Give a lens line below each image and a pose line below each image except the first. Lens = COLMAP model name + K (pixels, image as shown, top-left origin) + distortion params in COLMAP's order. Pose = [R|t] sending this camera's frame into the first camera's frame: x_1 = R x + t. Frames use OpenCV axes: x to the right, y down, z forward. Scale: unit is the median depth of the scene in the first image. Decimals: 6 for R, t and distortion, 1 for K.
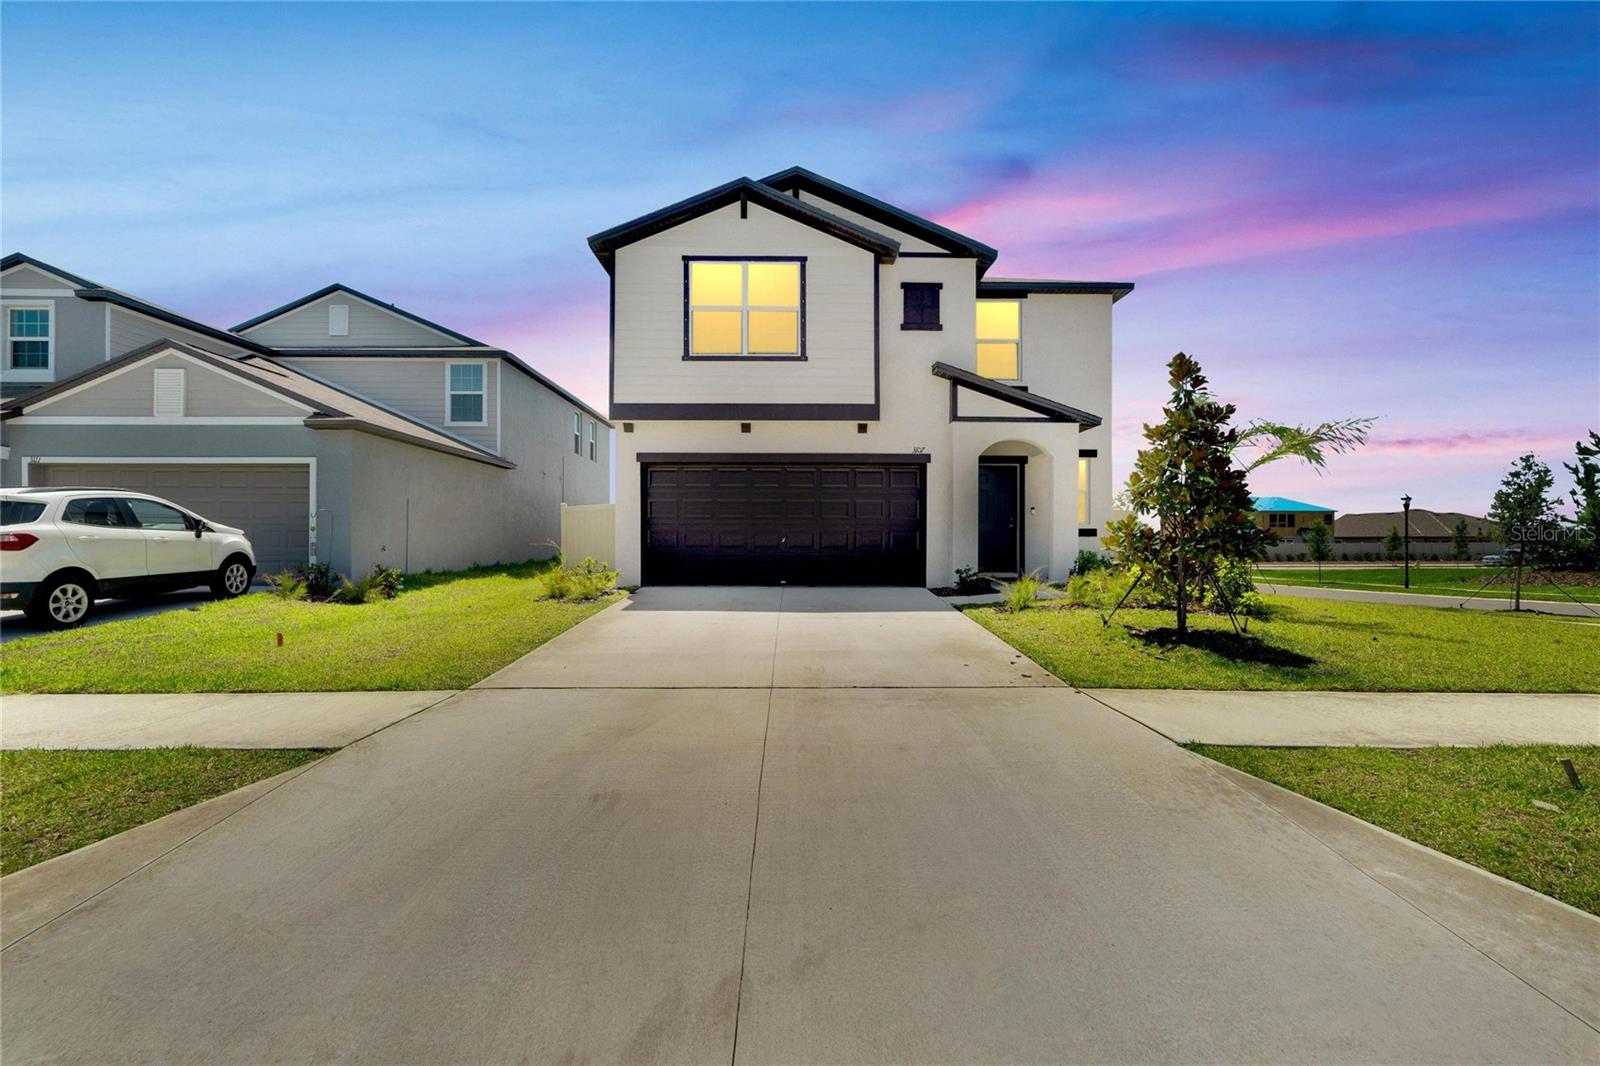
lens RADIAL K [[714.6, 0, 806.4], [0, 714.6, 537.8], [0, 0, 1]] dist [-0.019285, 0.000002]
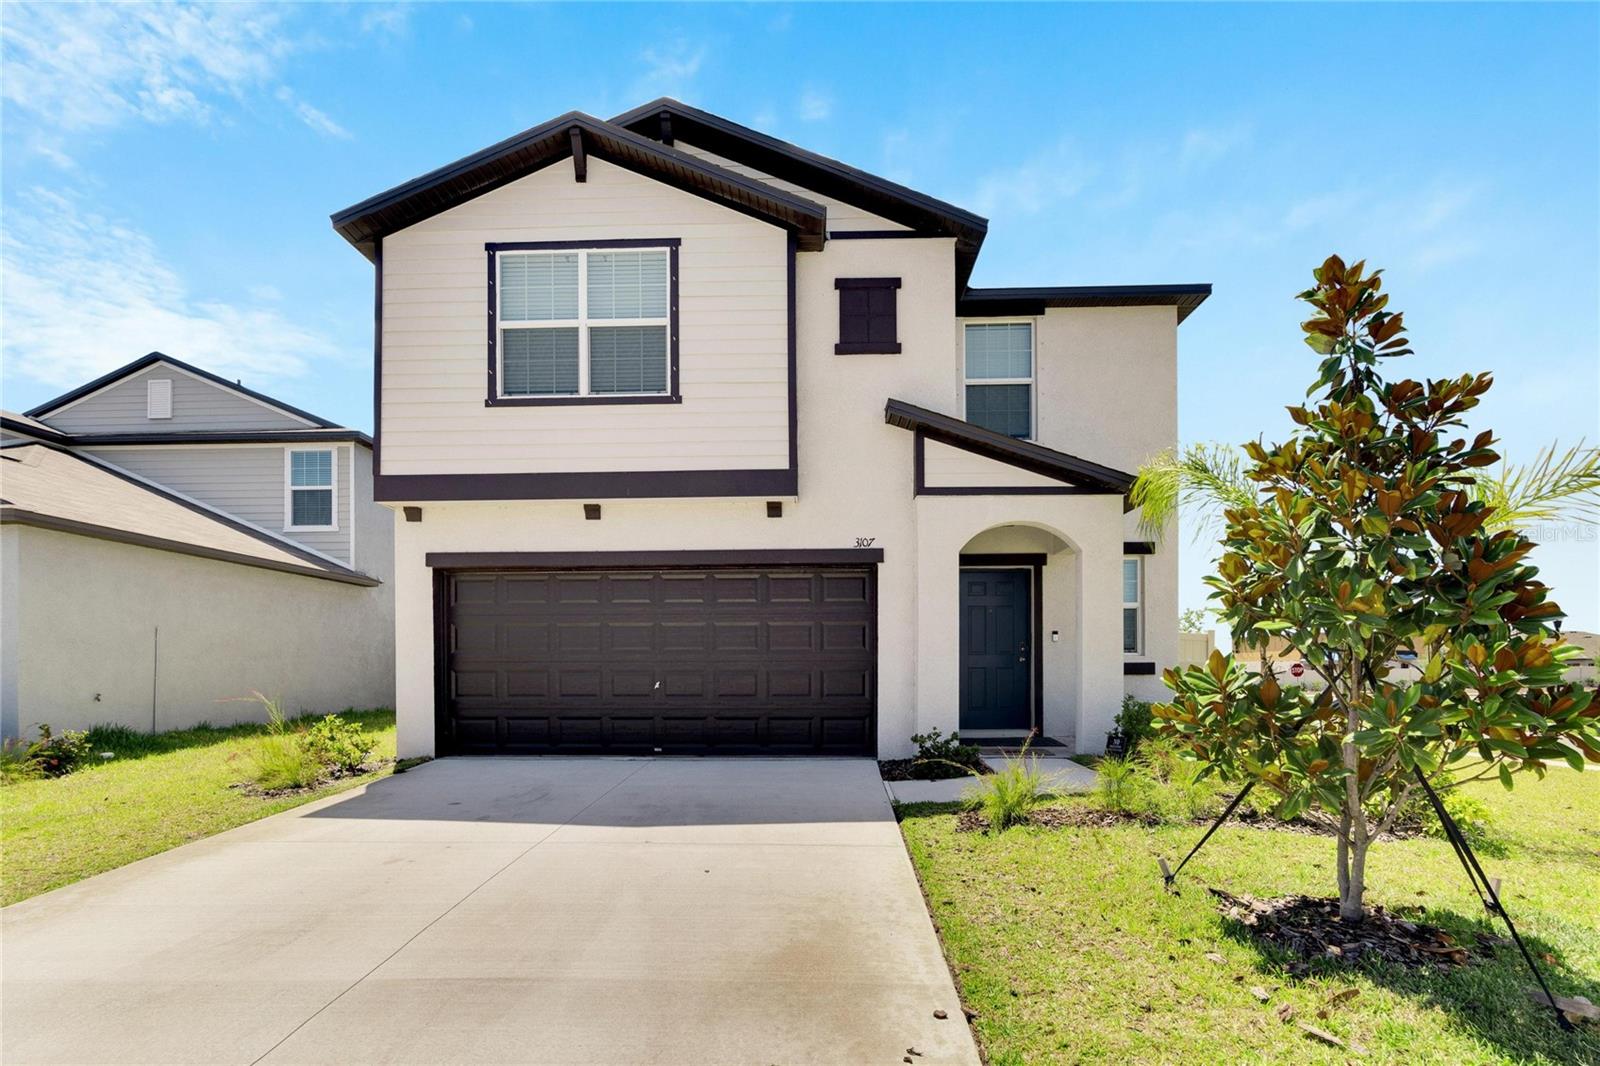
lens RADIAL K [[766.0, 0, 802.5], [0, 766.0, 661.8], [0, 0, 1]] dist [-0.016469, -0.000011]
pose [[0.998516, -0.006793, -0.054042, 0.139679], [0.006525, 0.999965, -0.005142, -0.014204], [0.054075, 0.004782, 0.998525, 0.324016]]
